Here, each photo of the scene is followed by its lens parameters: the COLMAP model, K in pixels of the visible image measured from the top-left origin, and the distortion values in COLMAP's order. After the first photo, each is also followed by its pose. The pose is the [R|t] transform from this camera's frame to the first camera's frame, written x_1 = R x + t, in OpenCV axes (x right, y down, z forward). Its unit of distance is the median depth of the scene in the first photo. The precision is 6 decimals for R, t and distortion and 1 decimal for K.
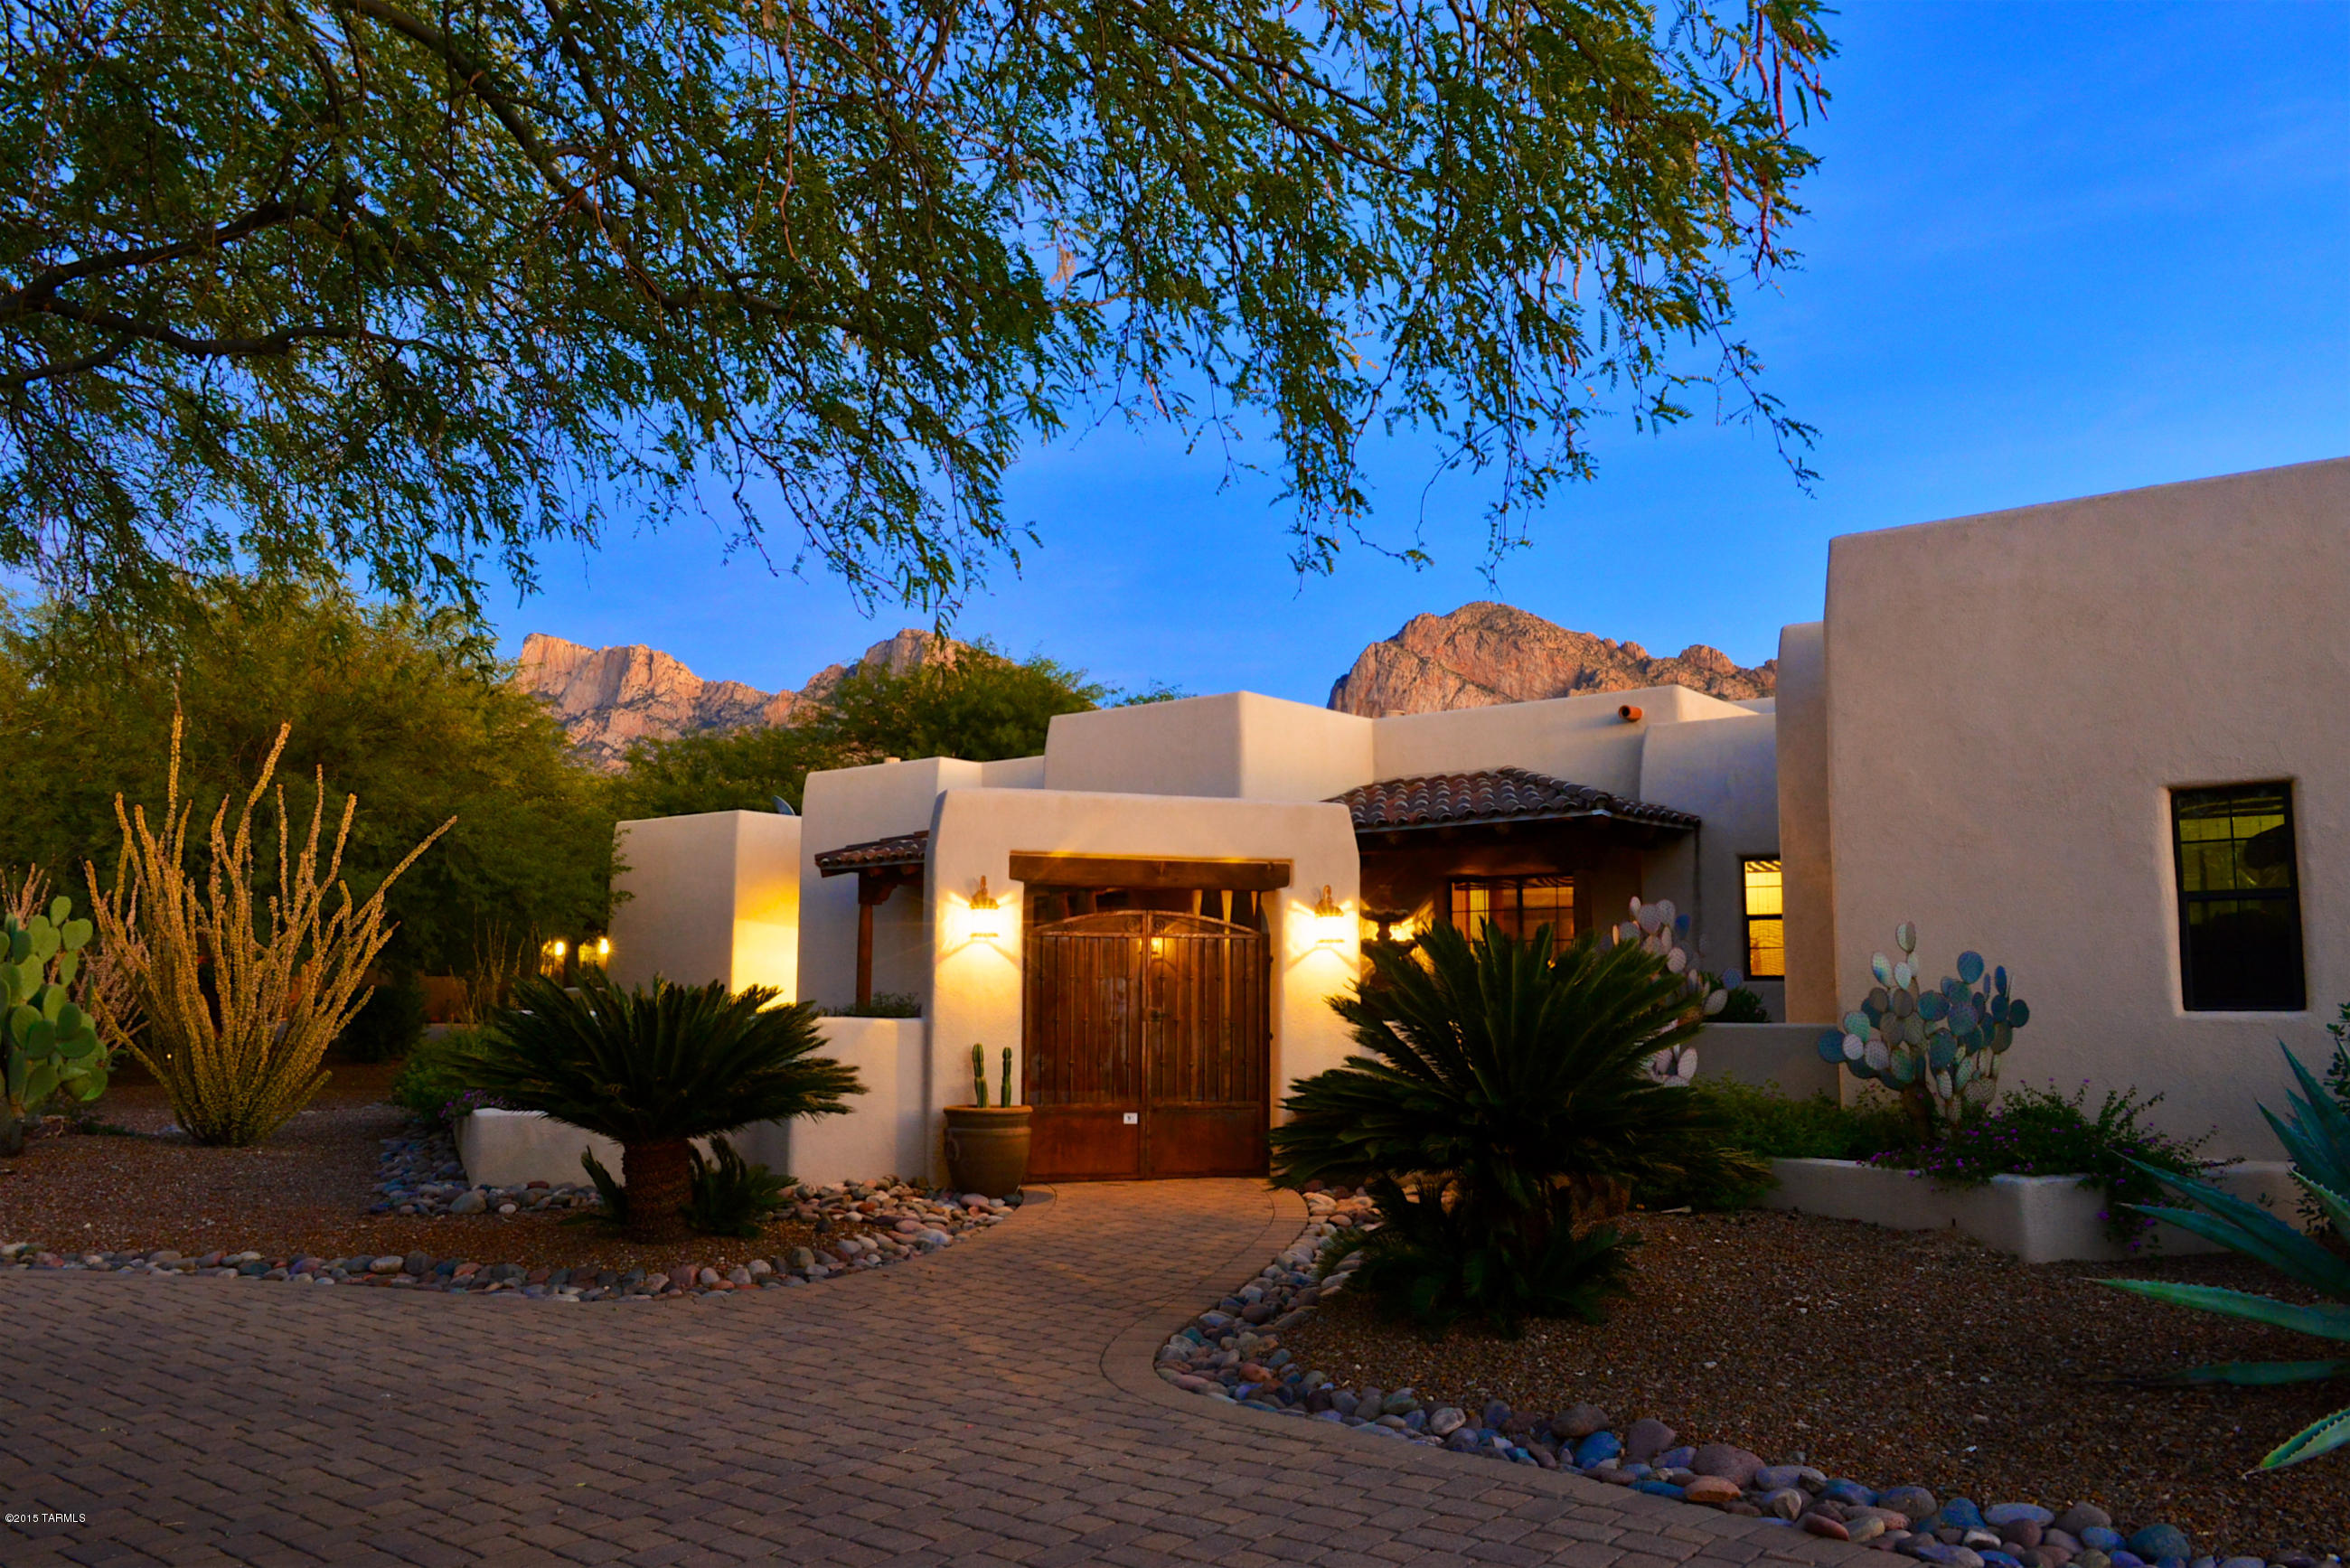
lens RADIAL K [[1868.0, 0, 1183.3], [0, 1868.0, 780.6], [0, 0, 1]] dist [-0.015900, -0.008118]
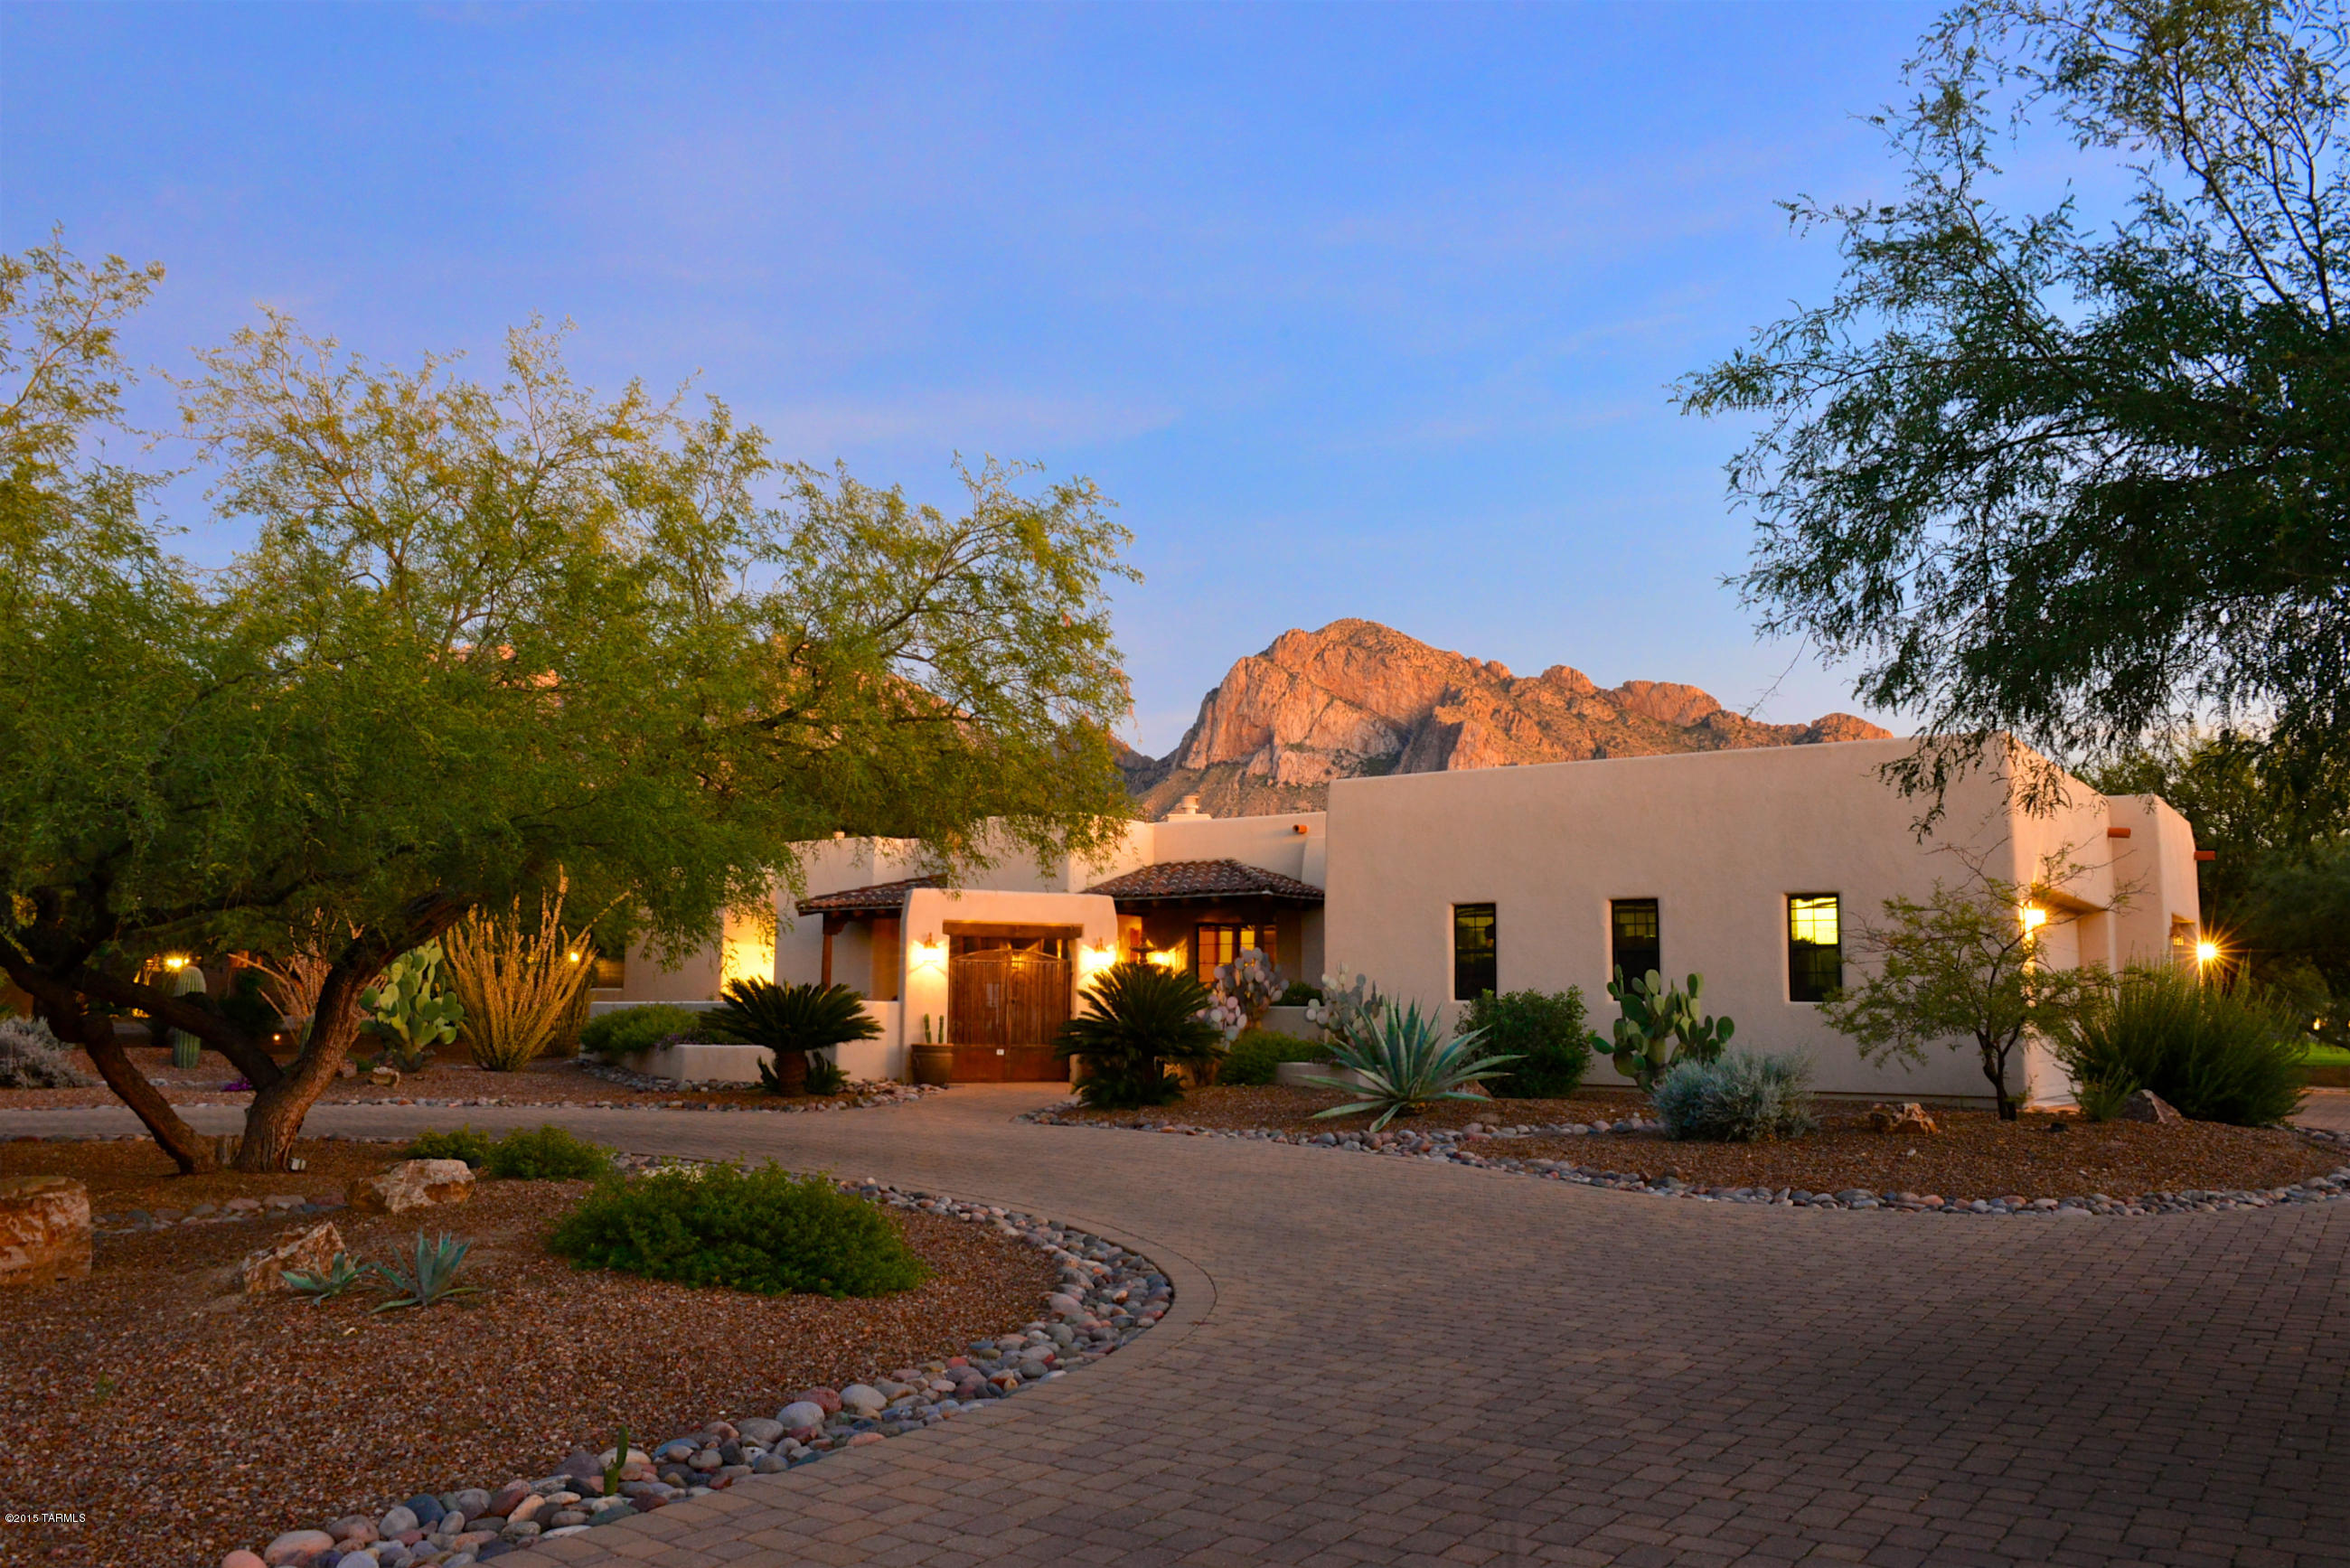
lens RADIAL K [[1868.0, 0, 1183.3], [0, 1868.0, 780.6], [0, 0, 1]] dist [-0.015900, -0.008118]
pose [[0.997527, 0.014318, 0.068809, 0.025566], [-0.013966, 0.999887, -0.005599, -0.102732], [-0.068881, 0.004624, 0.997614, -1.016088]]
